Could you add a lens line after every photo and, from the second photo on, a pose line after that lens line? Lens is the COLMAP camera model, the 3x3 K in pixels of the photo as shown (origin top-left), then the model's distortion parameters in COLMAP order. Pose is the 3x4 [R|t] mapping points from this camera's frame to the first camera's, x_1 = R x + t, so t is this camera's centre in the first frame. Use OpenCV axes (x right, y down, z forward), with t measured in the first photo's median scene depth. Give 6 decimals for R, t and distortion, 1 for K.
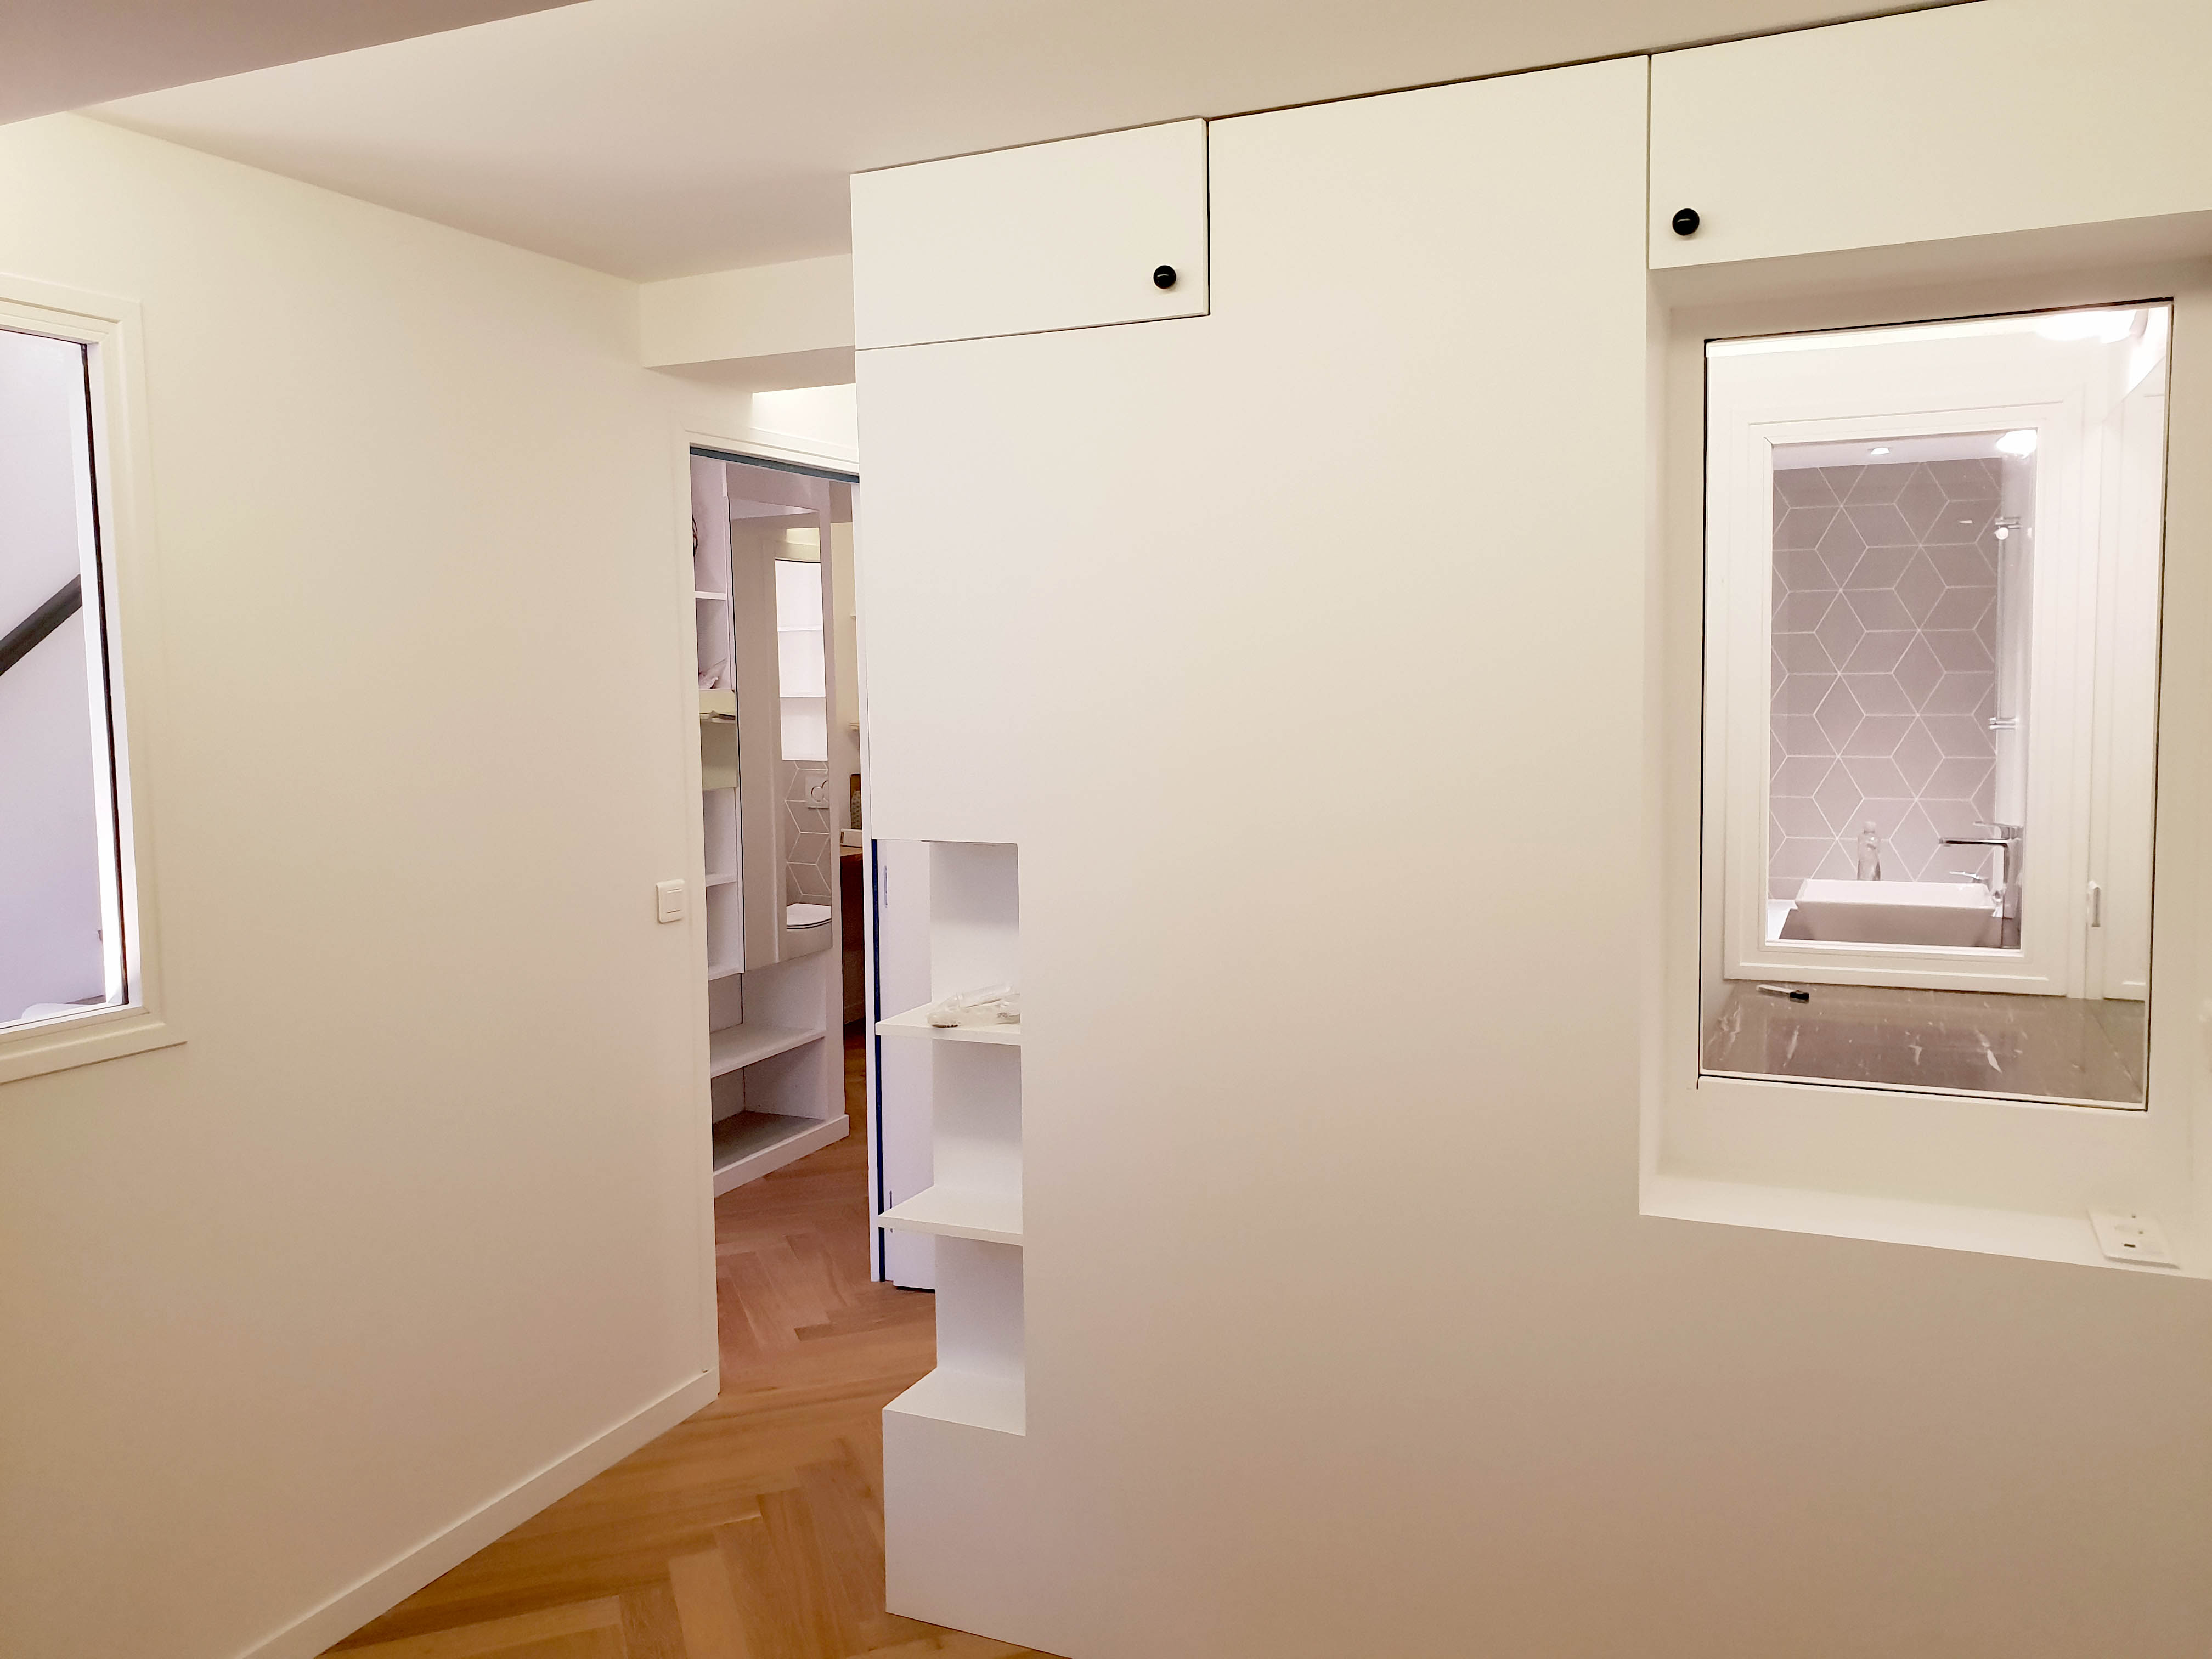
lens RADIAL K [[1700.7, 0, 1106.0], [0, 1700.7, 829.5], [0, 0, 1]] dist [0.001003, -0.004393]
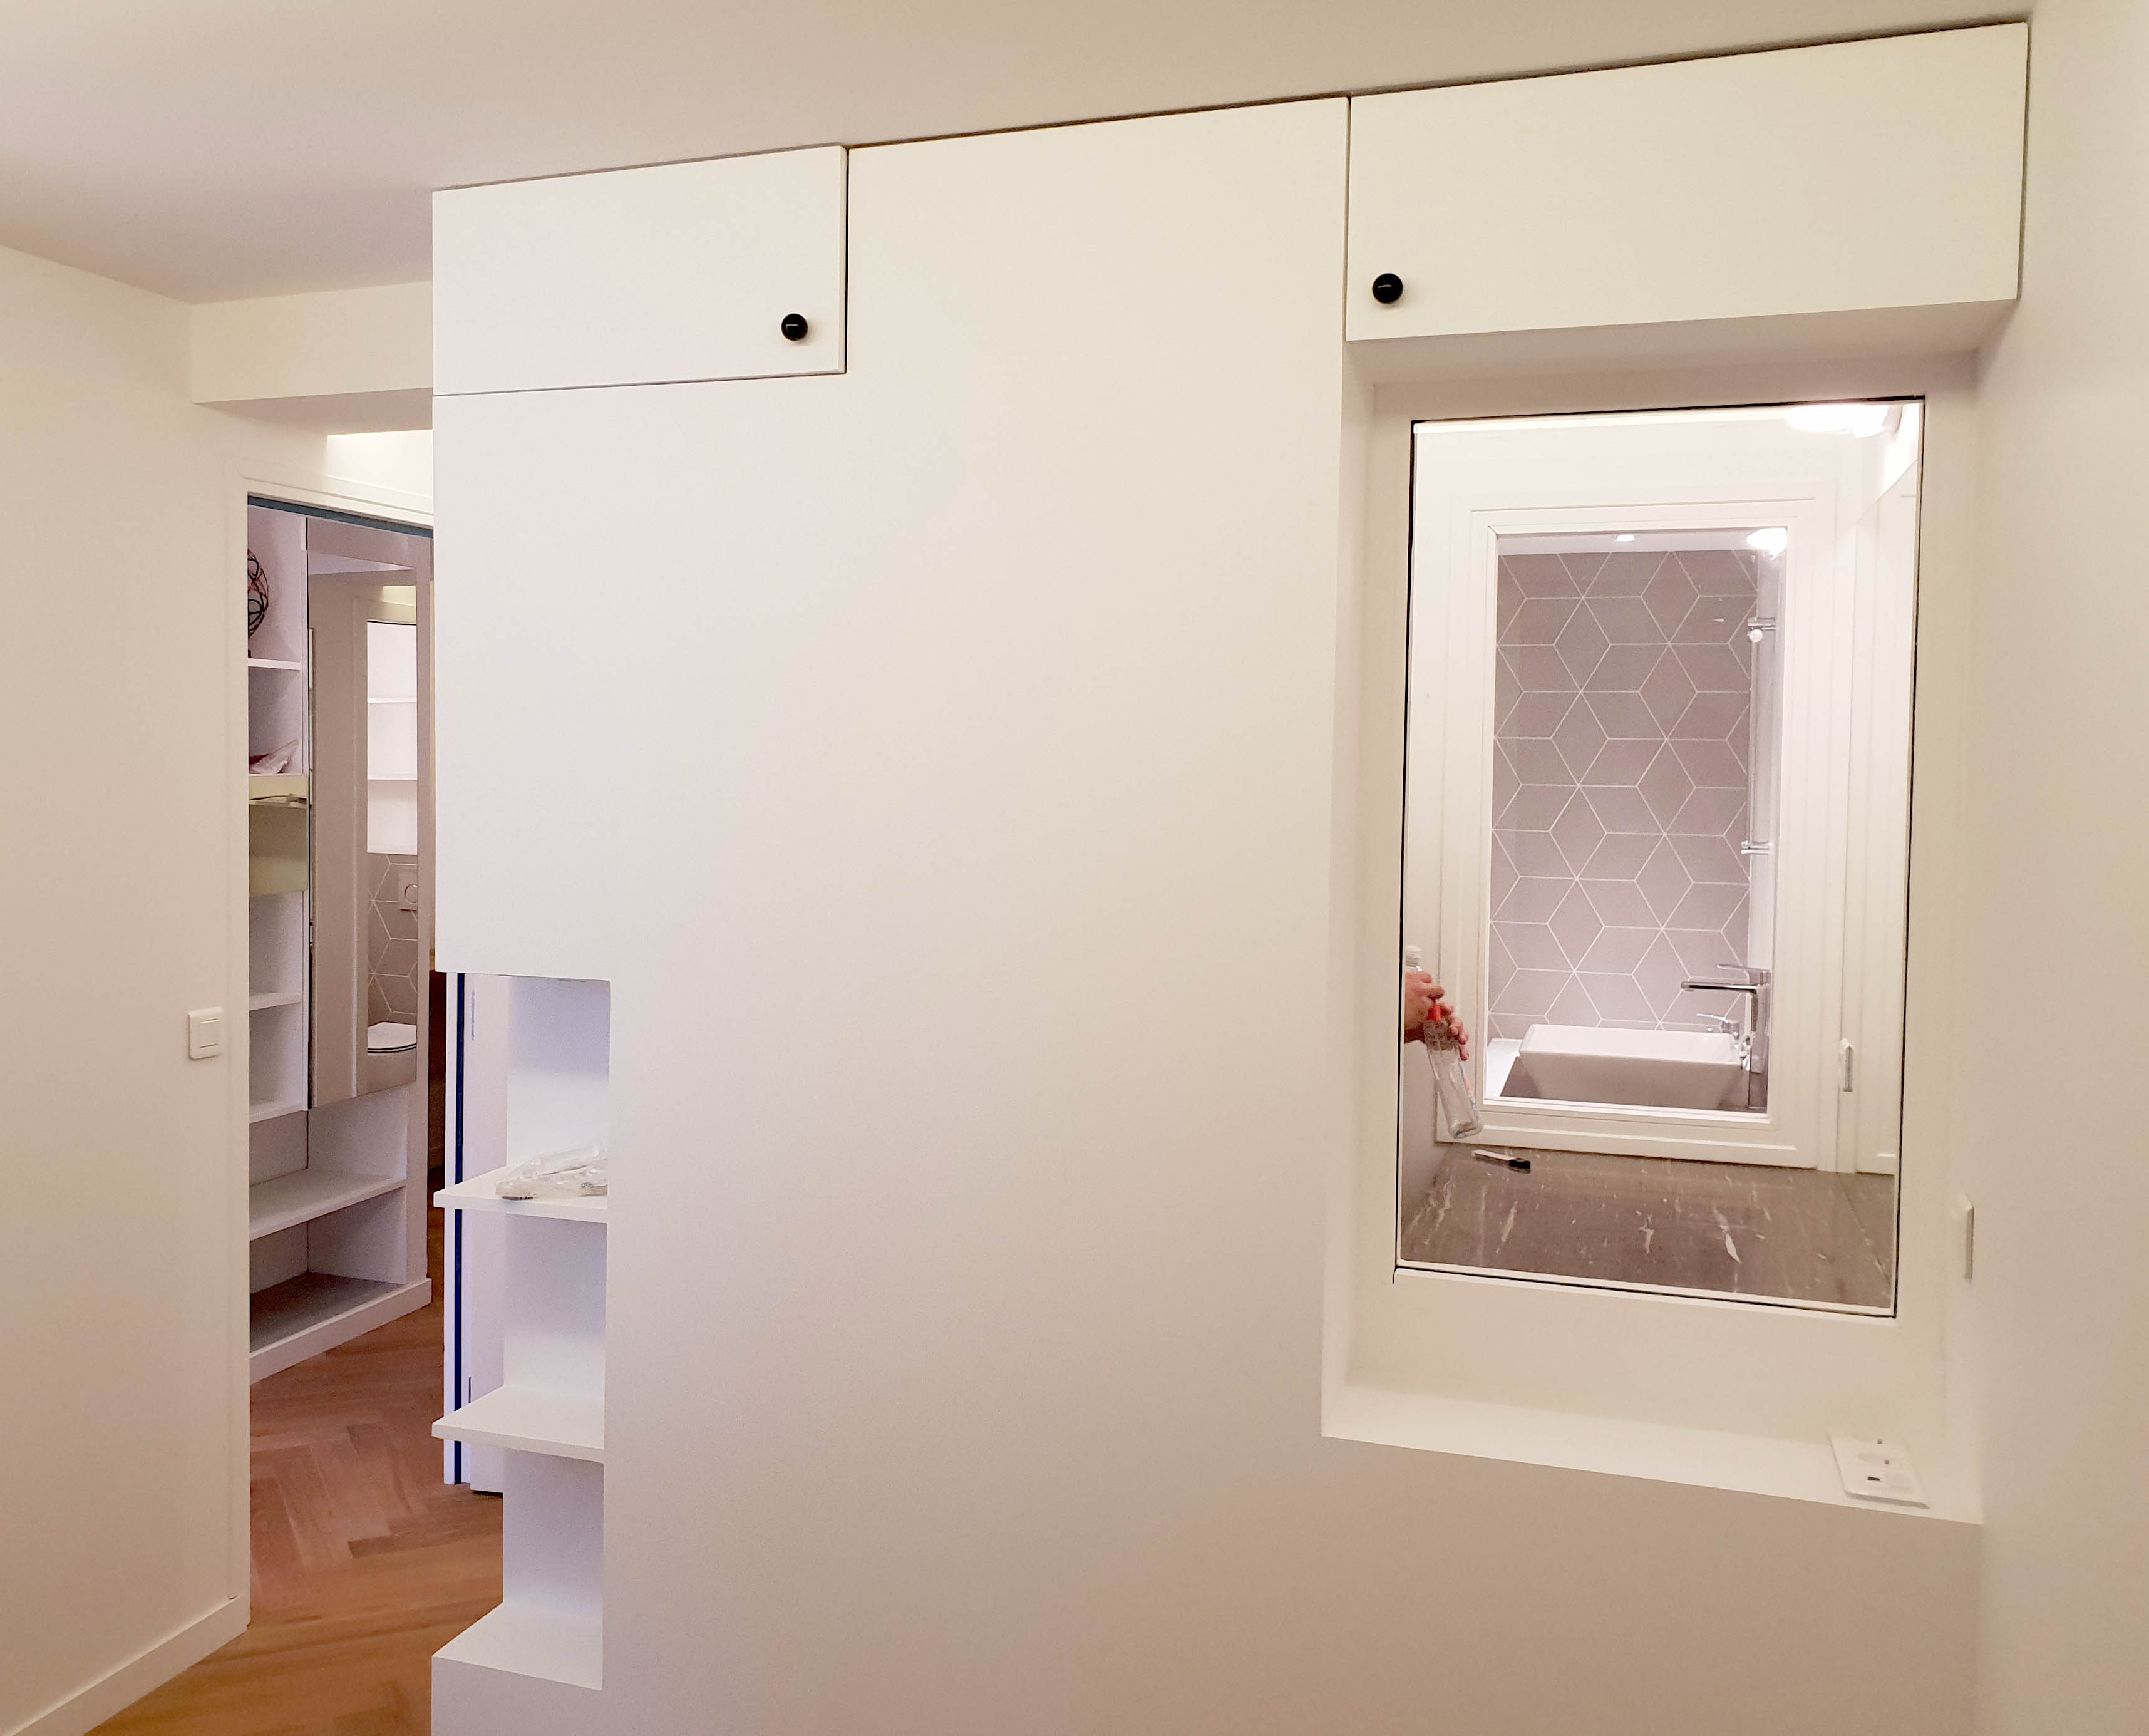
lens RADIAL K [[1756.0, 0, 1069.3], [0, 1756.0, 740.5], [0, 0, 1]] dist [-0.004527, -0.000321]
pose [[0.997927, 0.021668, 0.060600, 0.116480], [-0.019654, 0.999241, -0.033646, -0.083516], [-0.061283, 0.032385, 0.997595, 0.108398]]
